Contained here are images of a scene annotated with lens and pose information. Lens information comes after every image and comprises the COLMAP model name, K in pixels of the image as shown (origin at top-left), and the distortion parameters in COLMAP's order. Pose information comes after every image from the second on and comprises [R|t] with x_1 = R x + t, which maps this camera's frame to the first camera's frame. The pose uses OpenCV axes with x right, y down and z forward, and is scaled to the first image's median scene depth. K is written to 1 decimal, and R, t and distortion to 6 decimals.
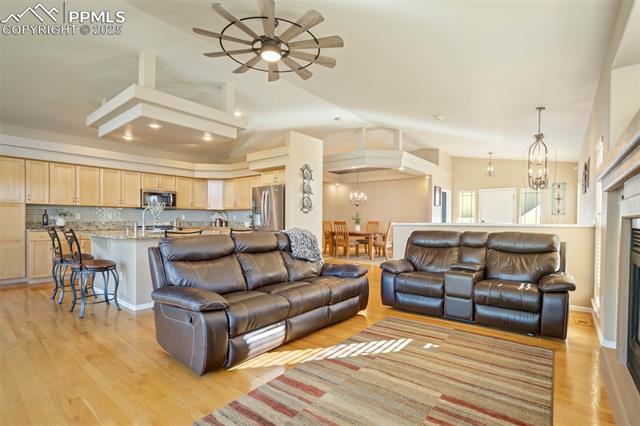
lens RADIAL K [[300.9, 0, 317.5], [0, 300.9, 221.6], [0, 0, 1]] dist [-0.003429, 0.000525]
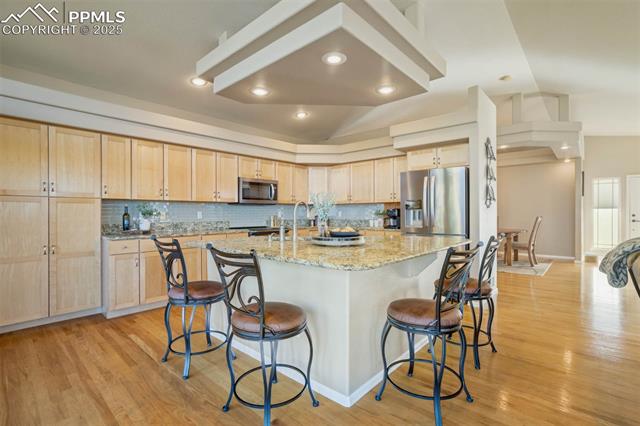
lens RADIAL K [[292.3, 0, 320.0], [0, 292.3, 213.0], [0, 0, 1]] dist [-0.023916, -0.000051]
pose [[0.999283, -0.010345, -0.036422, -0.424074], [0.010097, 0.999925, -0.007001, -0.016591], [0.036492, 0.006628, 0.999312, 0.342633]]
